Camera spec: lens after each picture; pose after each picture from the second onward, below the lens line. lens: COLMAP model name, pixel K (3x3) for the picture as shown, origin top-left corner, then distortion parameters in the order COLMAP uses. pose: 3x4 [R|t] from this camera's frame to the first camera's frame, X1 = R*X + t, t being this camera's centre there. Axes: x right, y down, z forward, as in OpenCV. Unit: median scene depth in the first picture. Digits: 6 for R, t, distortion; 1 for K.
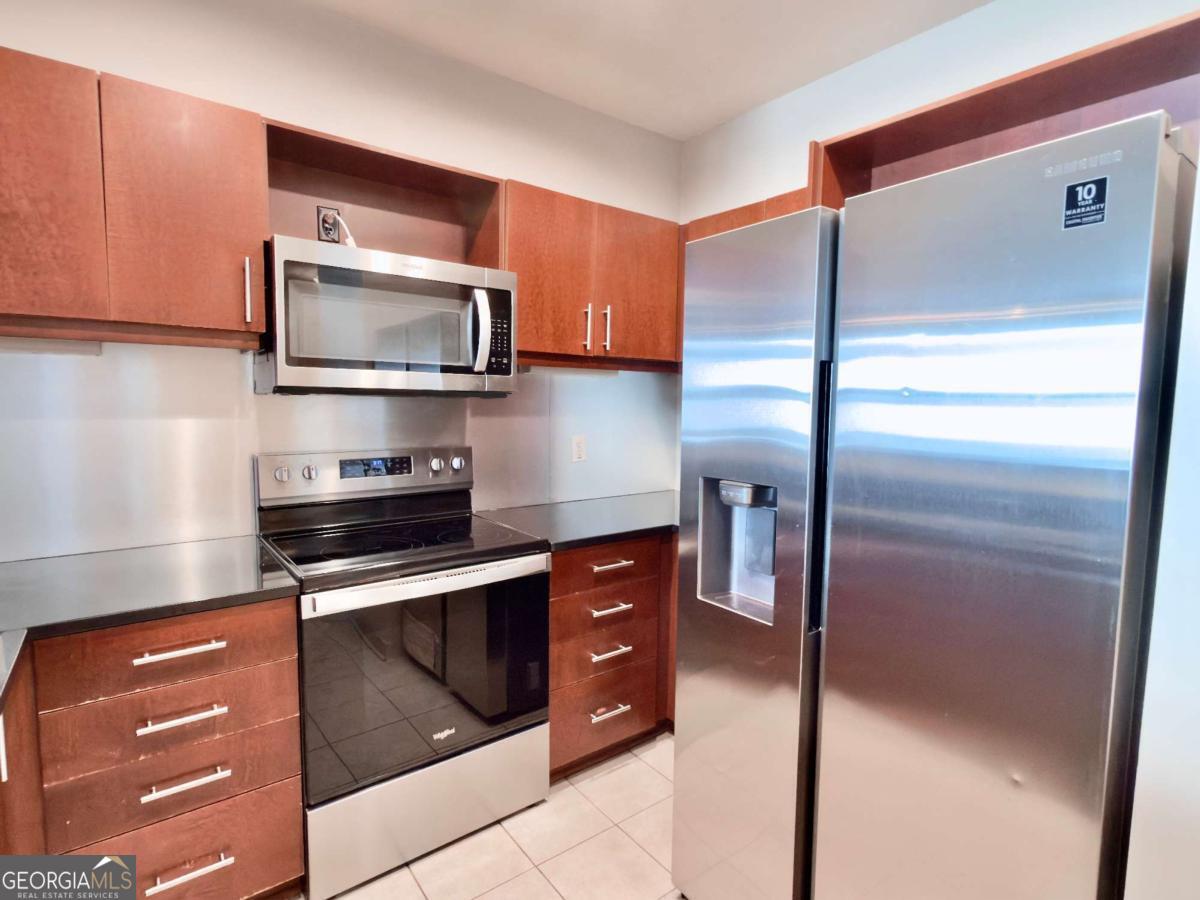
lens RADIAL K [[611.8, 0, 596.8], [0, 611.8, 449.2], [0, 0, 1]] dist [0.000296, -0.000293]
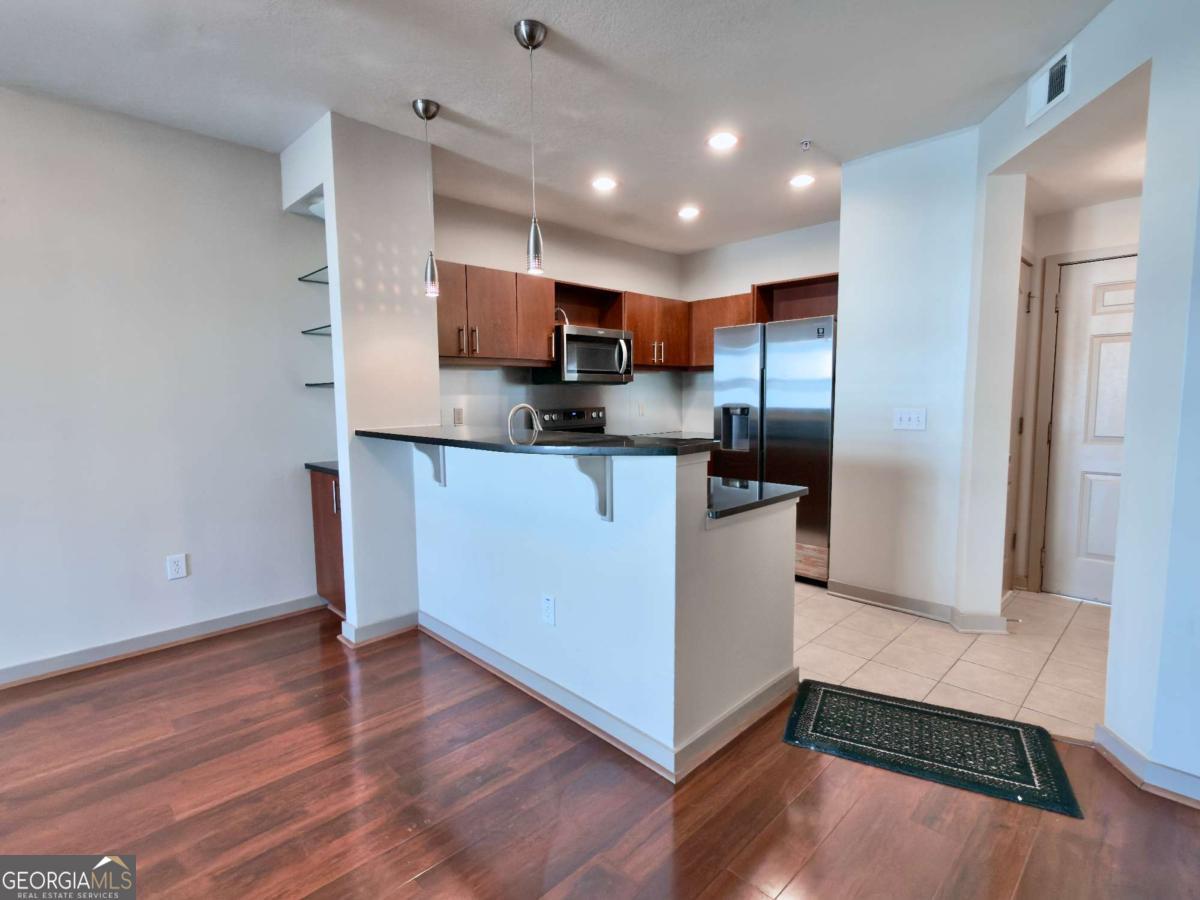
lens RADIAL K [[605.6, 0, 594.6], [0, 605.6, 450.9], [0, 0, 1]] dist [-0.000549, -0.000094]
pose [[0.991616, -0.038597, 0.123325, -0.589673], [0.037284, 0.999221, 0.012937, 0.140676], [-0.123728, -0.008231, 0.992282, -1.331422]]
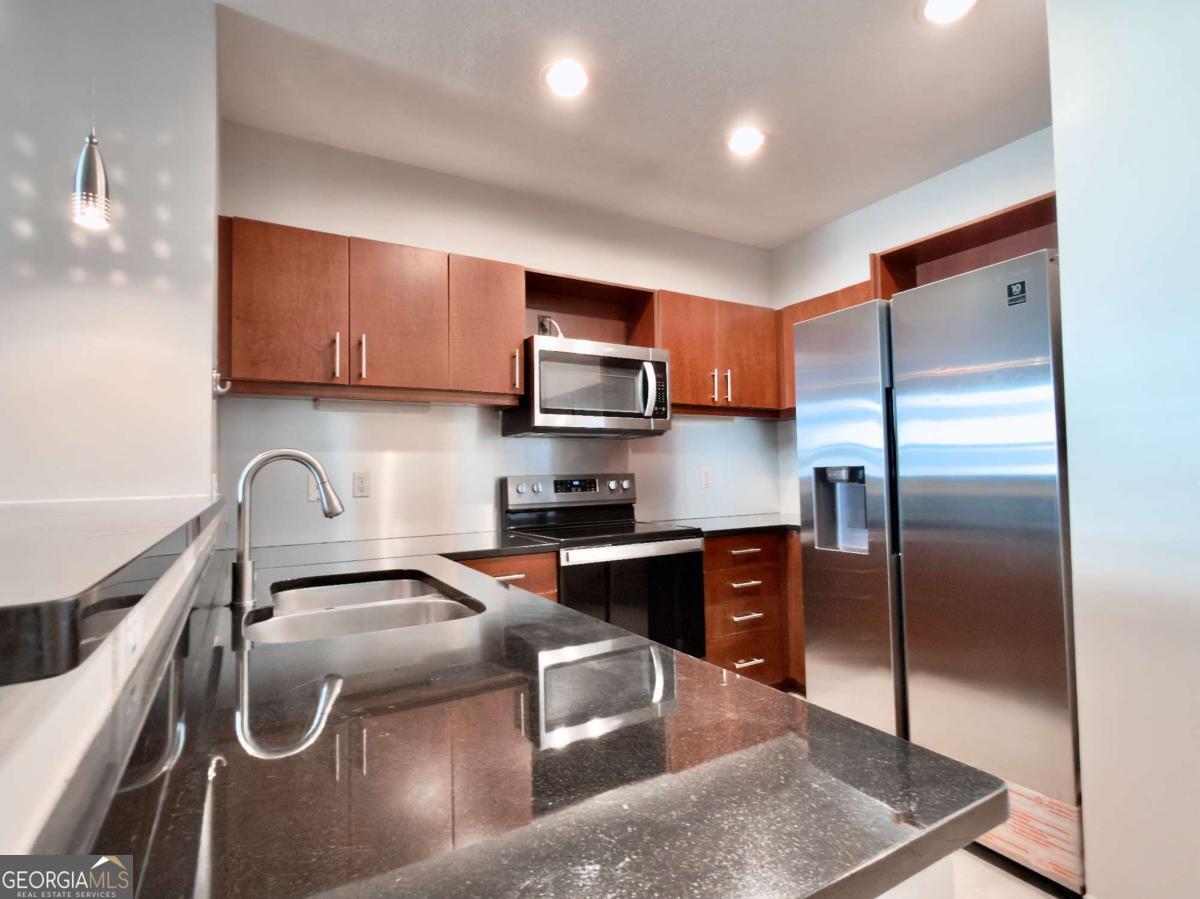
lens RADIAL K [[605.6, 0, 594.6], [0, 605.6, 450.4], [0, 0, 1]] dist [-0.000549, -0.000094]
pose [[0.991252, -0.037756, -0.126466, -0.134356], [0.021702, 0.991794, -0.125989, 0.132658], [0.130185, 0.122143, 0.983937, -0.435342]]
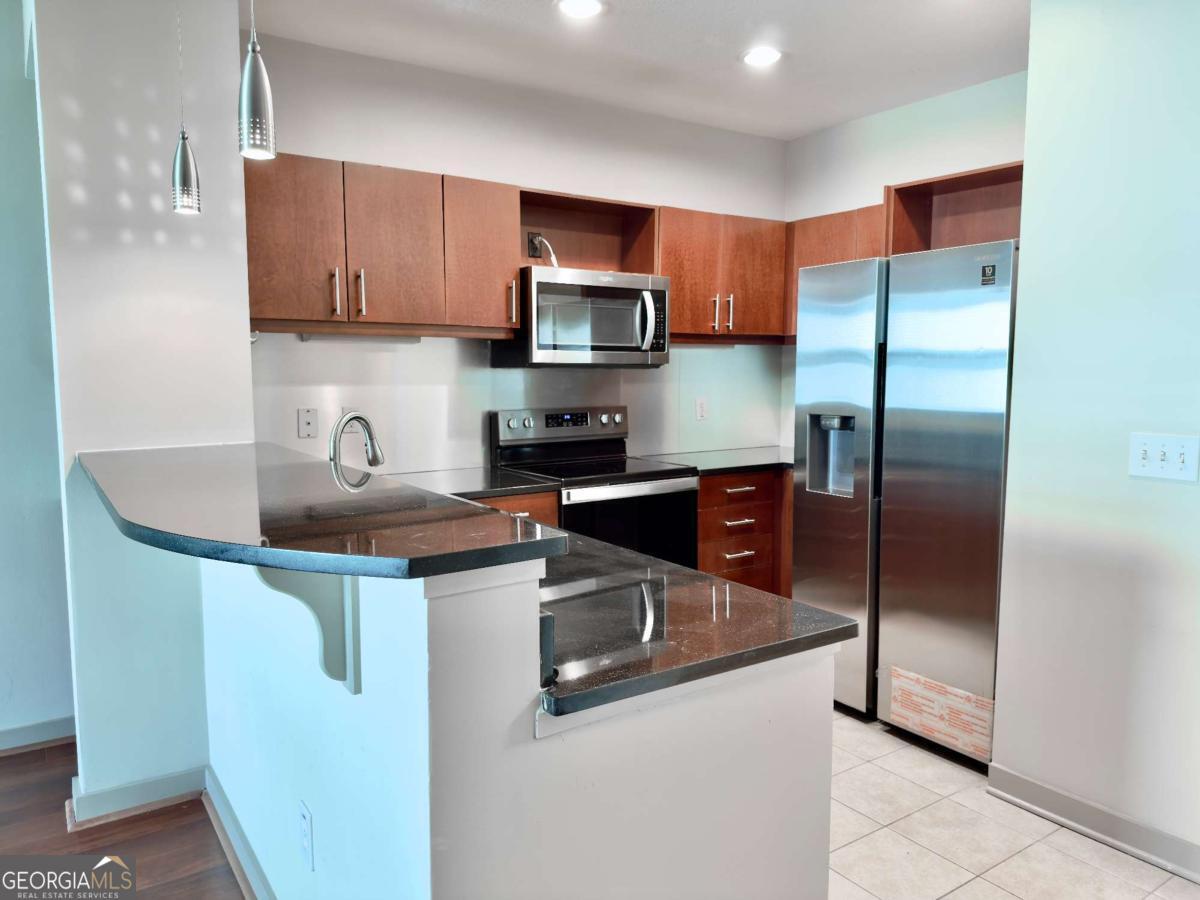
lens RADIAL K [[856.8, 0, 598.6], [0, 856.8, 451.9], [0, 0, 1]] dist [0.165885, -0.266021]
pose [[0.998507, -0.009459, -0.053807, -0.190707], [0.010313, 0.999825, 0.015612, 0.074477], [0.053650, -0.016144, 0.998429, -0.962997]]
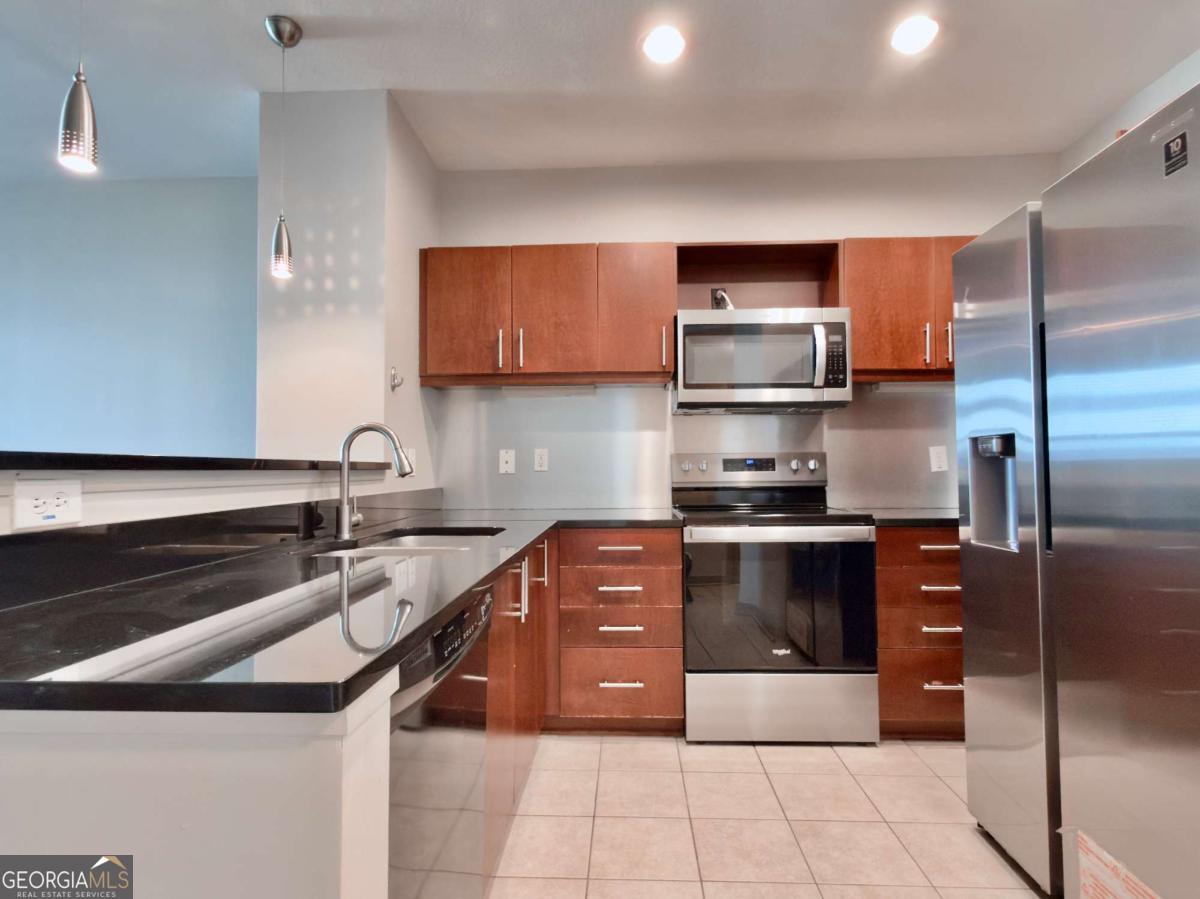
lens RADIAL K [[628.5, 0, 595.2], [0, 628.5, 449.5], [0, 0, 1]] dist [0.000249, 0.000405]
pose [[0.762273, -0.042233, -0.645877, 0.296684], [-0.038105, 0.993210, -0.109916, 0.167804], [0.646133, 0.108397, 0.755488, -0.295351]]
